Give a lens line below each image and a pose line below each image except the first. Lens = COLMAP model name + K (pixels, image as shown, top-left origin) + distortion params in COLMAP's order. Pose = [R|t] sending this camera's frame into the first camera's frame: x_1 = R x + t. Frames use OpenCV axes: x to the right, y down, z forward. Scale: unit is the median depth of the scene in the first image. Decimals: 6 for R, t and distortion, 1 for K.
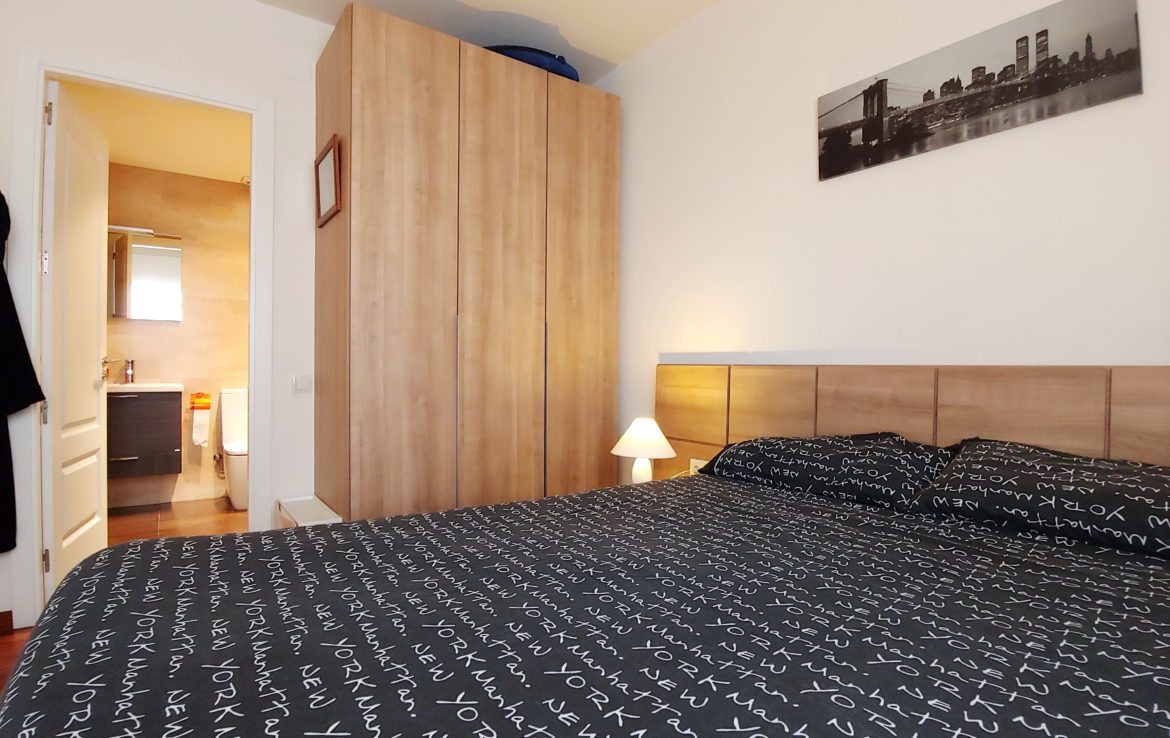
lens RADIAL K [[585.2, 0, 594.8], [0, 585.2, 374.5], [0, 0, 1]] dist [-0.018855, -0.002280]
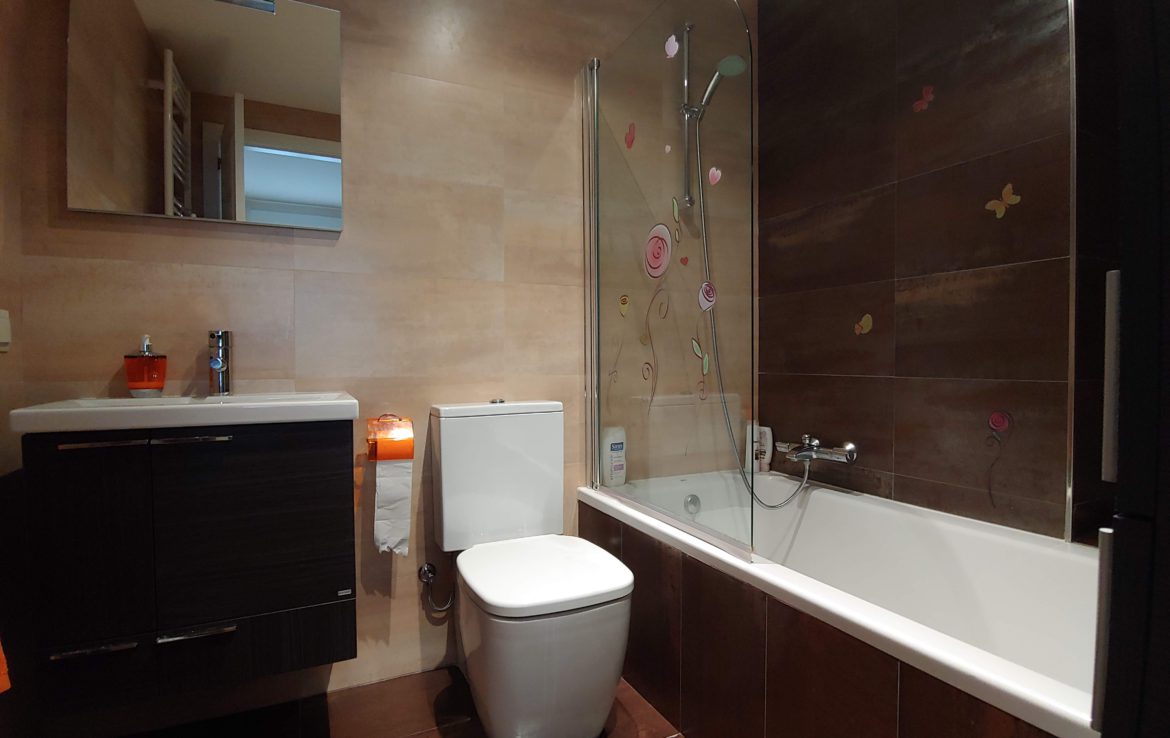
lens RADIAL K [[585.2, 0, 594.8], [0, 585.2, 374.5], [0, 0, 1]] dist [-0.018855, -0.002280]
pose [[0.985120, -0.006003, -0.171766, -0.284514], [0.008521, 0.999867, 0.013926, -0.000420], [0.171659, -0.015182, 0.985039, 0.380256]]
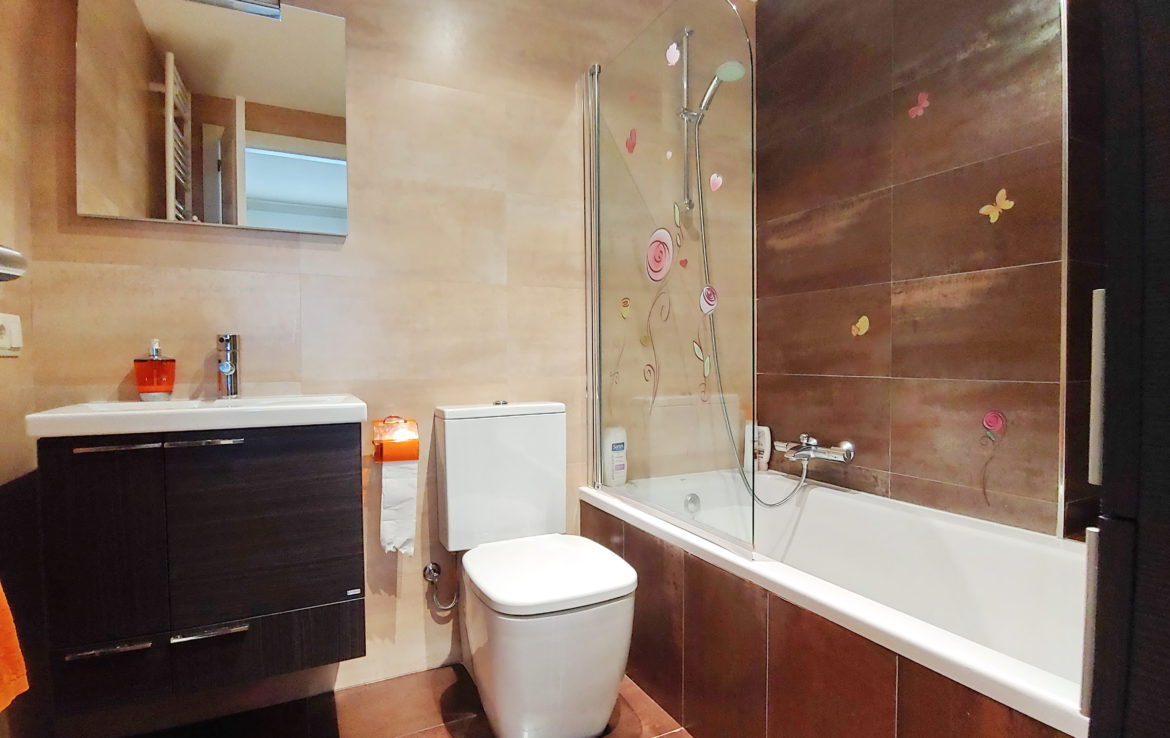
lens RADIAL K [[585.2, 0, 594.8], [0, 585.2, 374.5], [0, 0, 1]] dist [-0.018855, -0.002280]
pose [[0.986368, -0.008159, -0.164352, -0.286595], [0.011037, 0.999801, 0.016603, -0.001864], [0.164184, -0.018191, 0.986262, 0.376041]]
